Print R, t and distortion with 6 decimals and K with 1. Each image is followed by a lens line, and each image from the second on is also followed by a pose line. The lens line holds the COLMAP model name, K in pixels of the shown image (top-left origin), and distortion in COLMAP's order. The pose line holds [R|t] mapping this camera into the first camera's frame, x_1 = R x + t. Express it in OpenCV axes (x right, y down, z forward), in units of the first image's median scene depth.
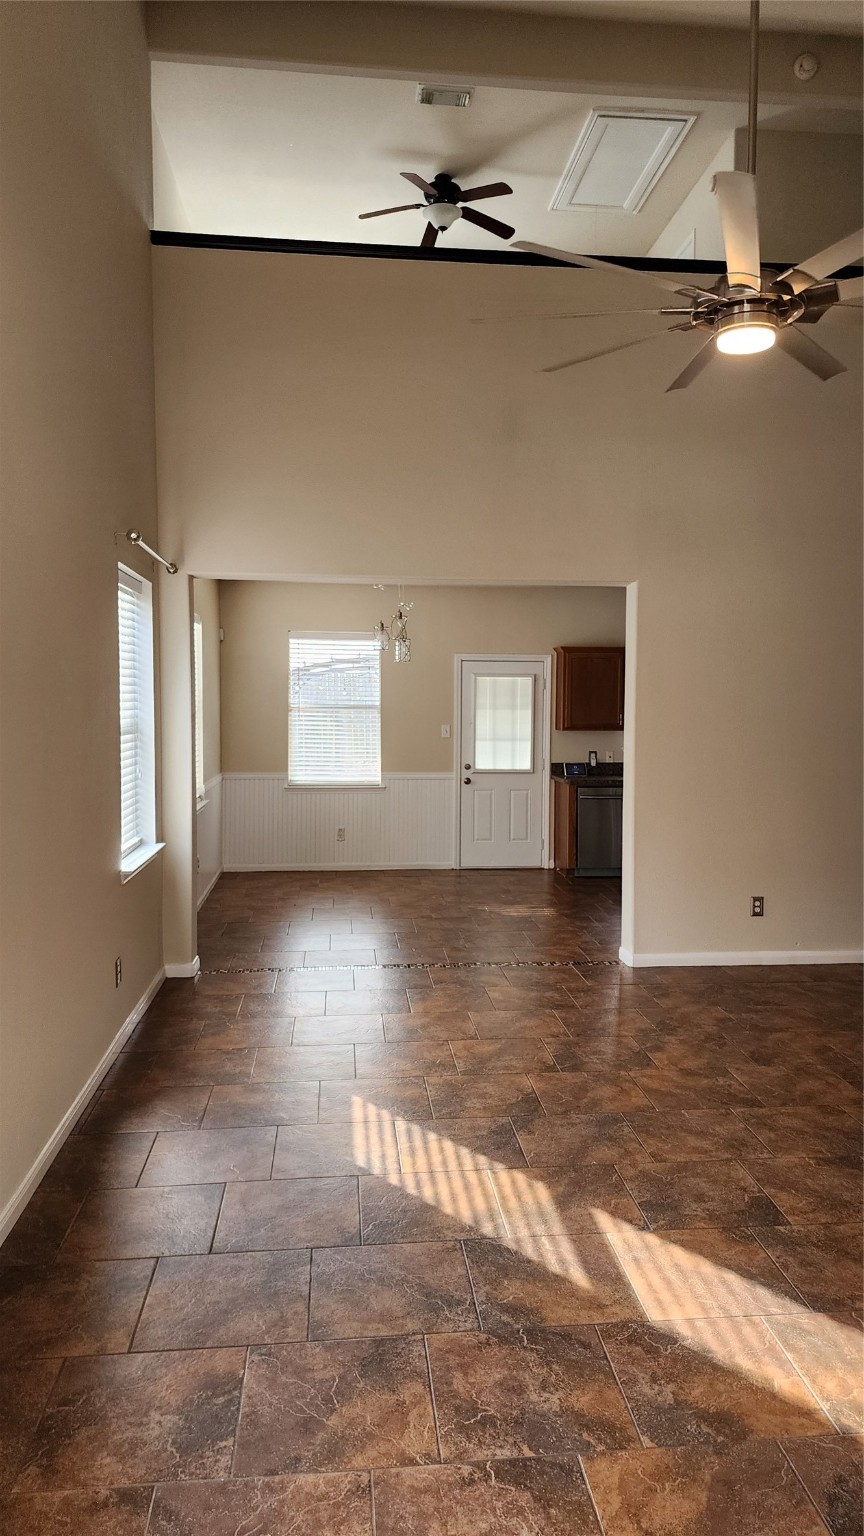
lens RADIAL K [[1023.1, 0, 438.2], [0, 1023.1, 747.1], [0, 0, 1]] dist [0.071153, -0.050171]
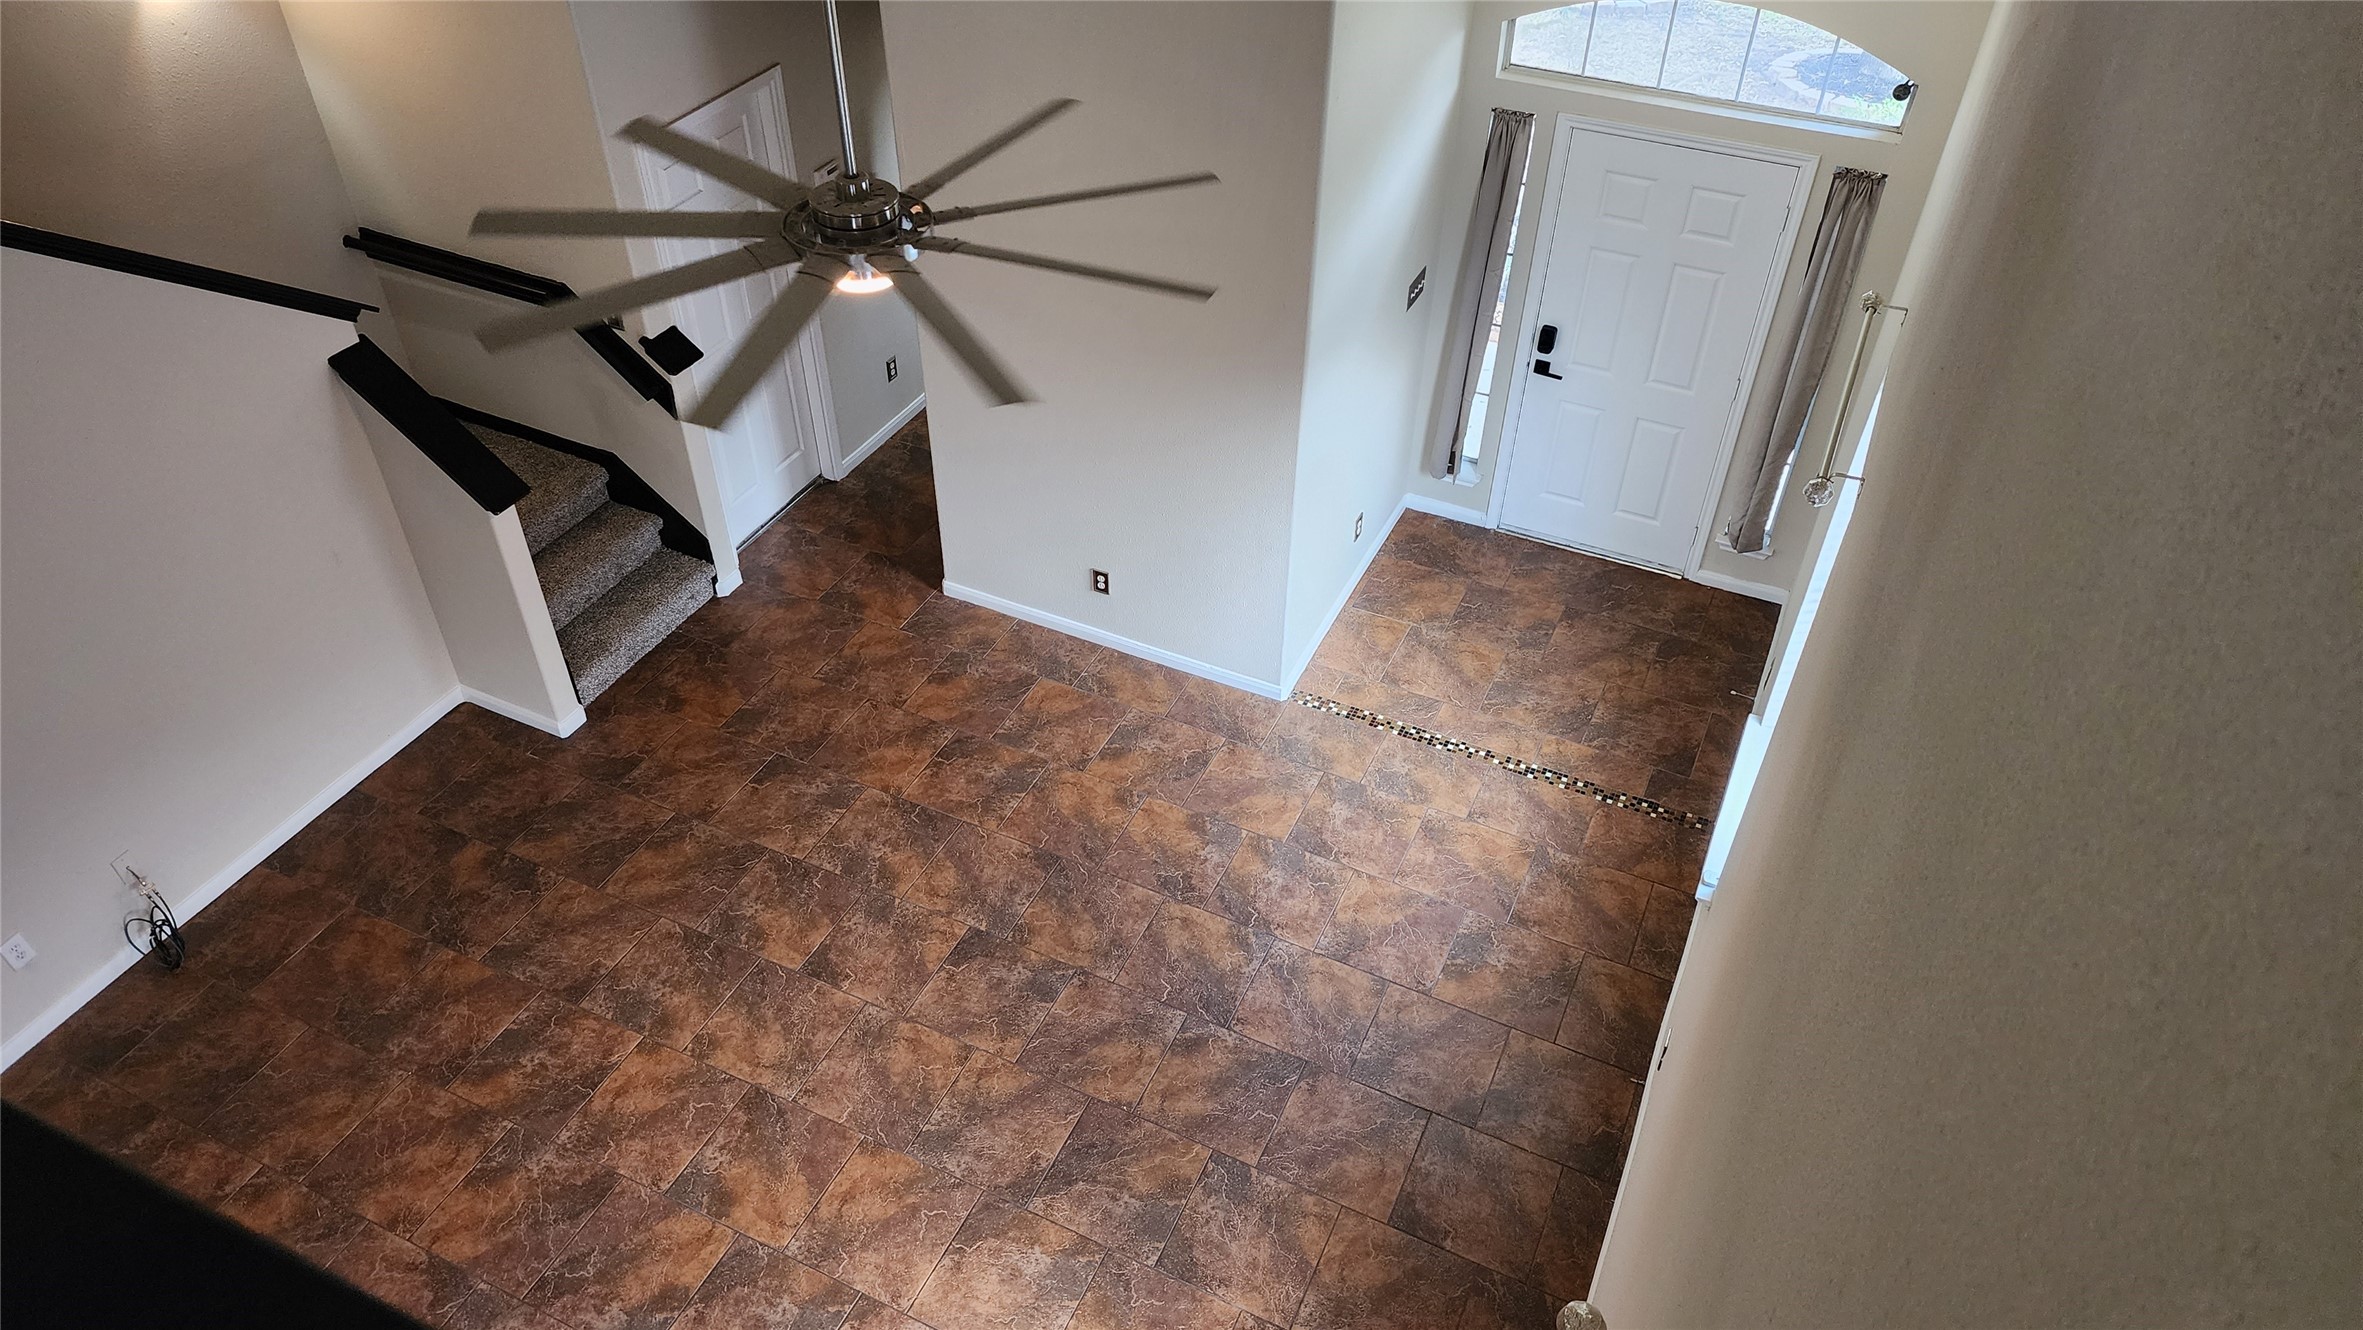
lens RADIAL K [[1574.0, 0, 1183.9], [0, 1574.0, 642.8], [0, 0, 1]] dist [0.071153, -0.050171]
pose [[-0.858348, -0.342523, 0.381989, -0.245615], [0.009364, 0.733939, 0.679151, -0.548628], [-0.512982, 0.586525, -0.626768, 0.995898]]
